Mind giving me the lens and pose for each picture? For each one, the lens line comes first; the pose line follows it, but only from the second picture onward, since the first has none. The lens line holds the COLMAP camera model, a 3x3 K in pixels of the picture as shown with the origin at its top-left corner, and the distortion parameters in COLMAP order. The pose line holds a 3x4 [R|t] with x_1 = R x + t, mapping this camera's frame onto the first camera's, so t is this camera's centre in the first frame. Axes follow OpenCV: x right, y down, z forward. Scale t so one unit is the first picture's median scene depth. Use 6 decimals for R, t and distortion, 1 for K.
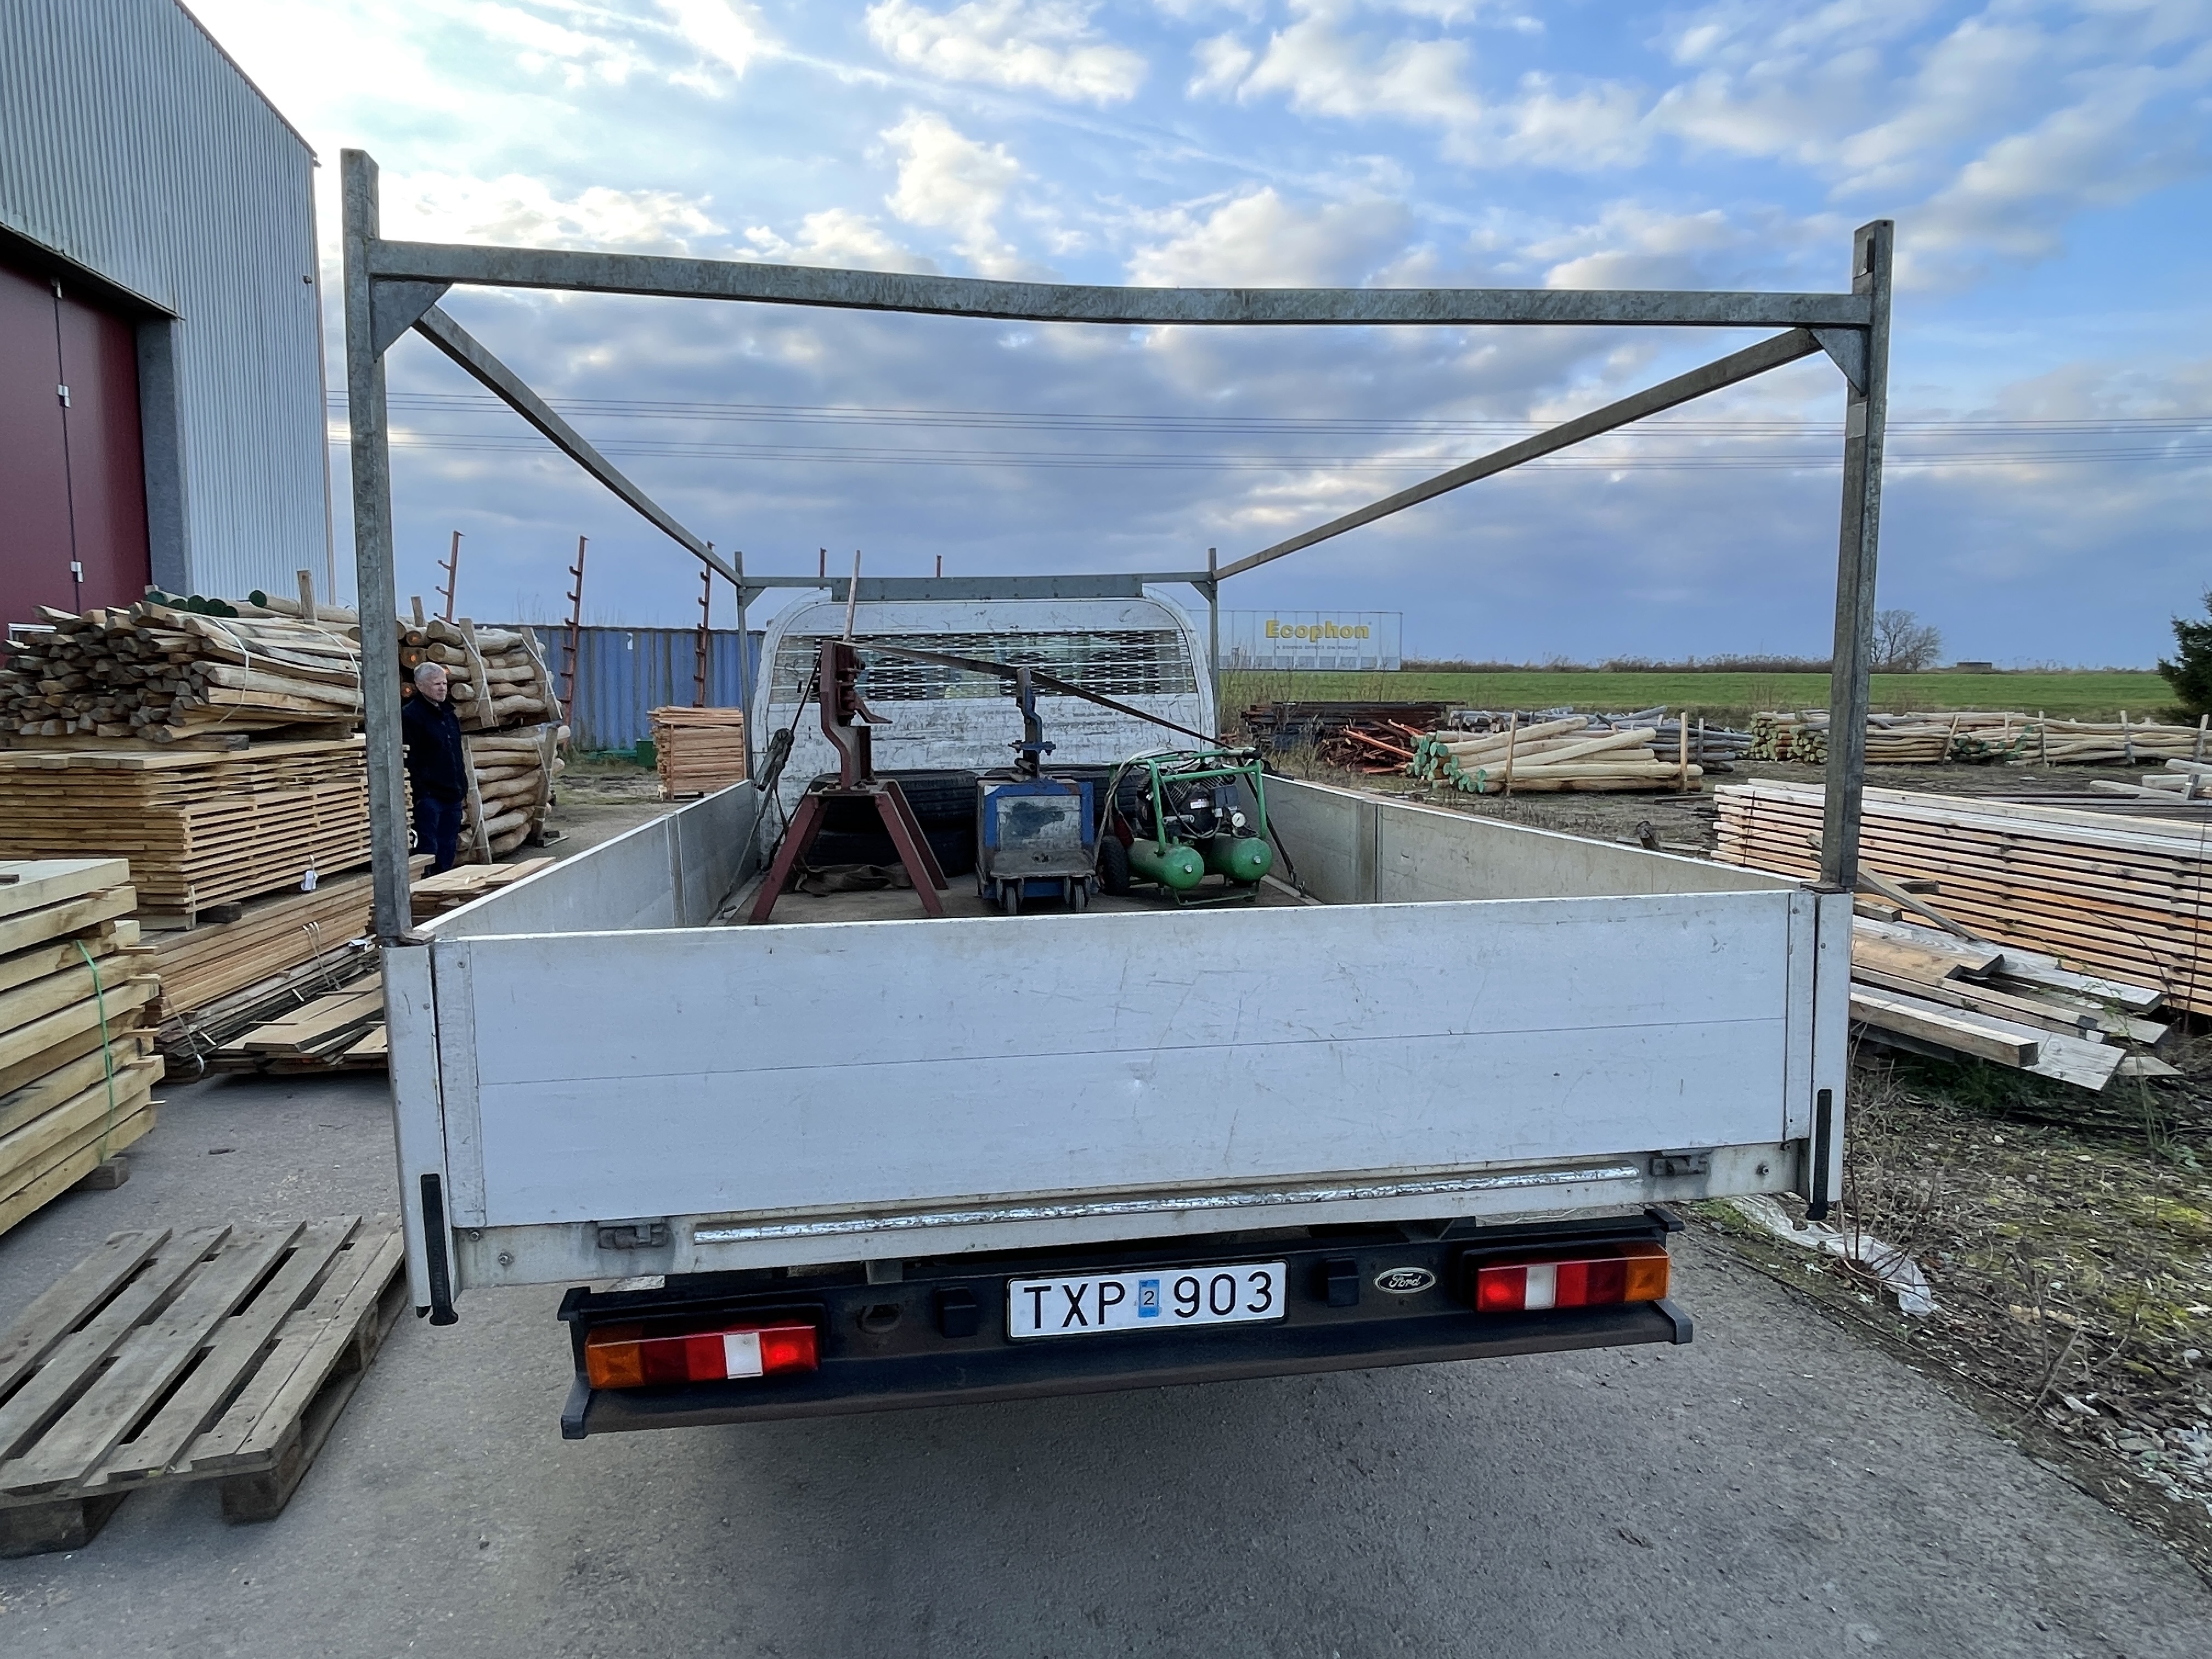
lens RADIAL K [[1286.6, 0, 1096.9], [0, 1286.6, 819.2], [0, 0, 1]] dist [-0.018244, 0.000280]
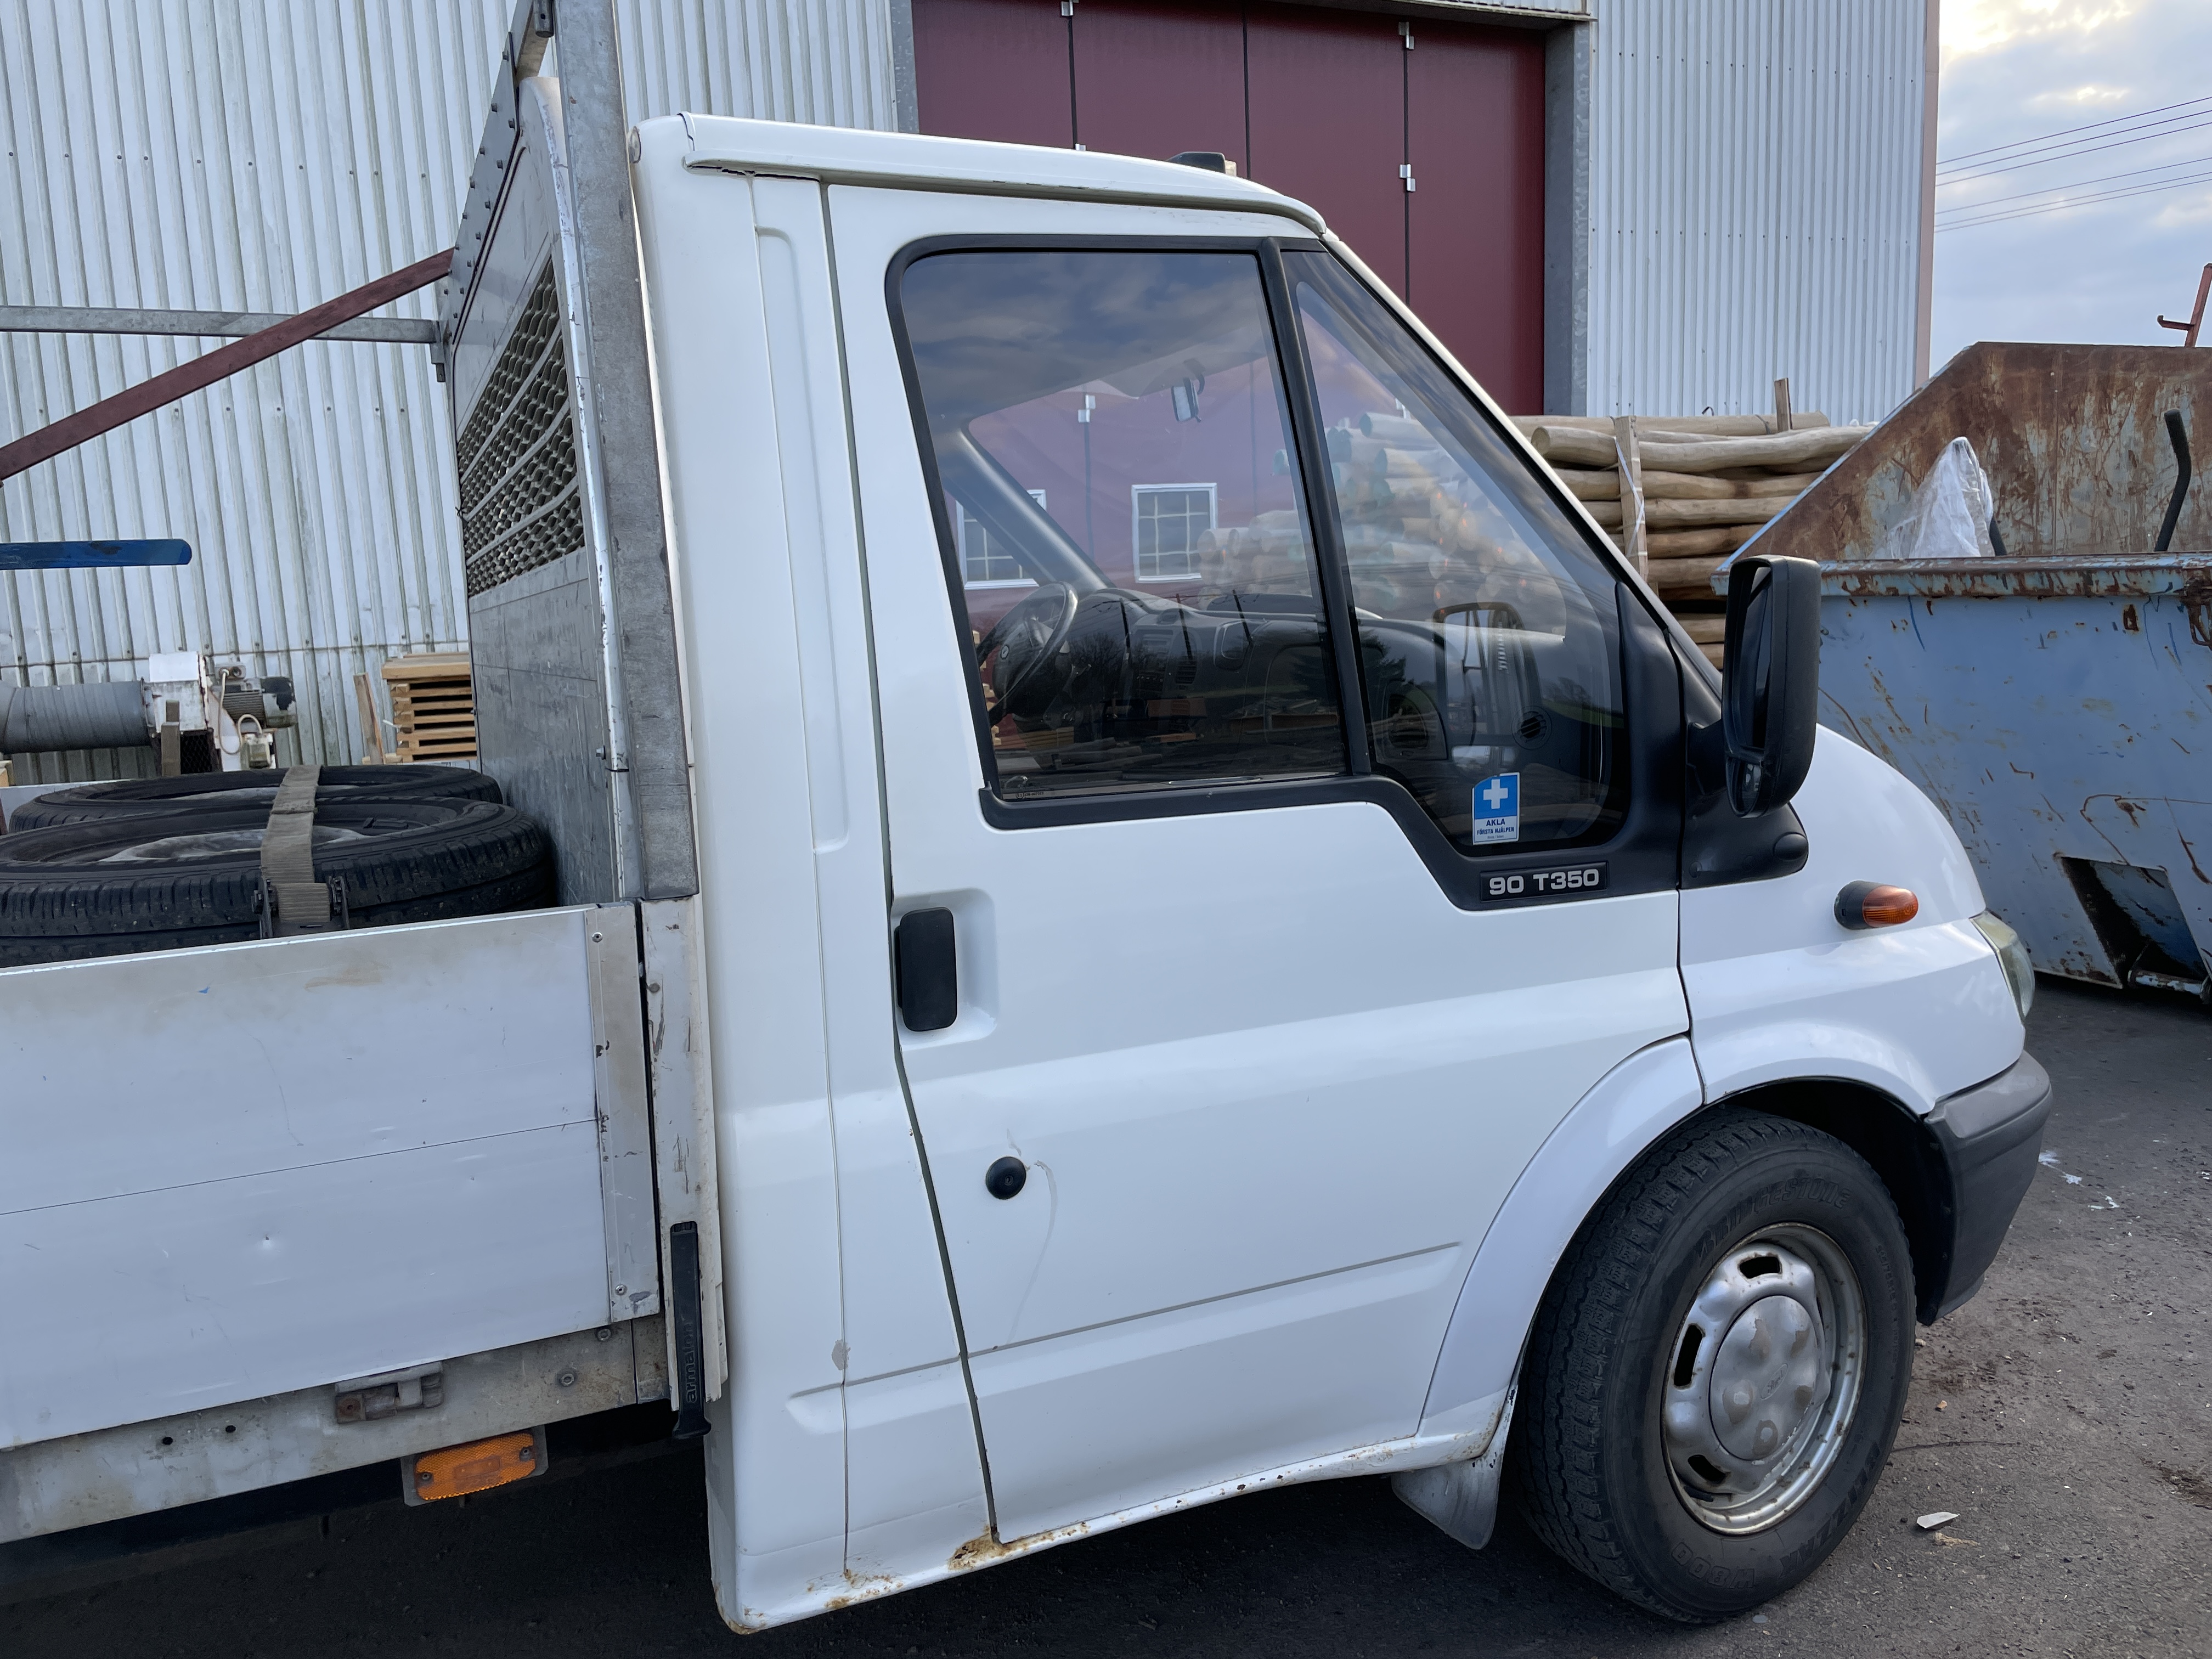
lens RADIAL K [[1667.8, 0, 1106.0], [0, 1667.8, 829.5], [0, 0, 1]] dist [0.089673, -0.123316]
pose [[0.276542, 0.132458, -0.951830, 0.328928], [-0.057309, 0.990966, 0.121254, -0.082612], [0.959292, 0.021016, 0.281634, 0.924226]]
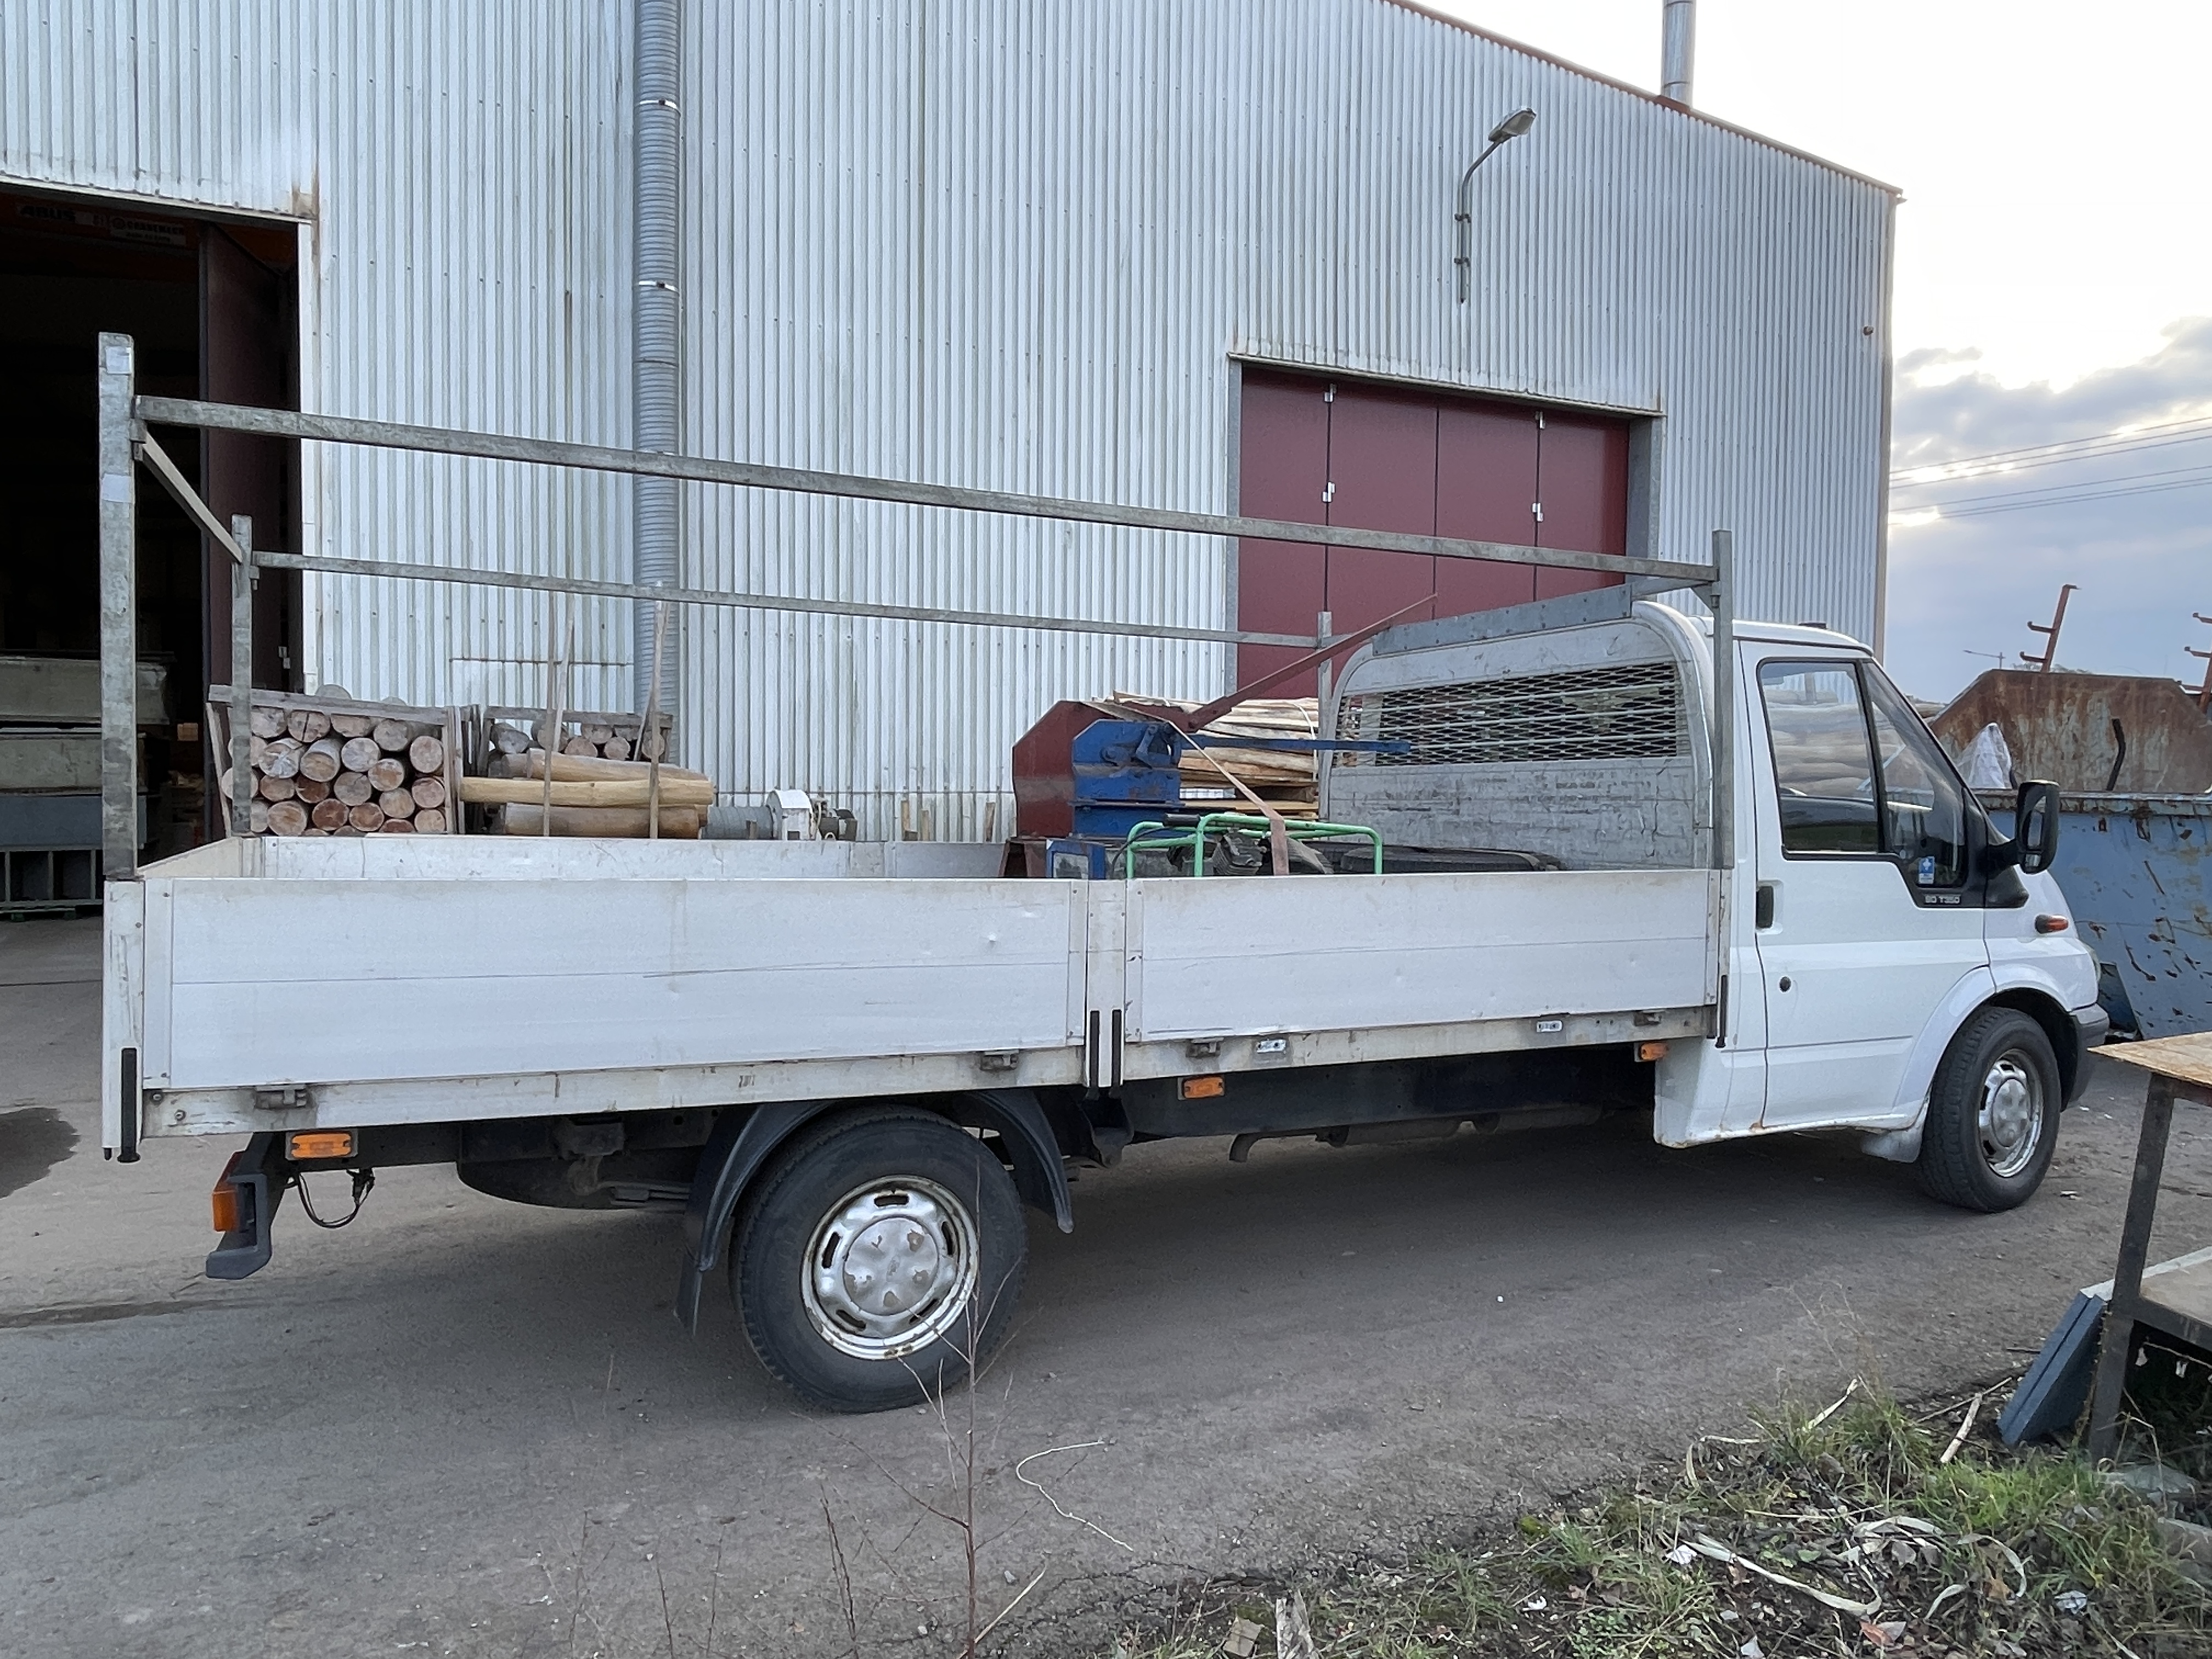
lens RADIAL K [[1492.3, 0, 1085.9], [0, 1492.3, 832.4], [0, 0, 1]] dist [-0.000179, -0.008052]
pose [[0.280247, 0.044404, -0.958900, 0.655084], [-0.110846, 0.993744, 0.013622, -0.032456], [0.953507, 0.102472, 0.283416, 0.452097]]
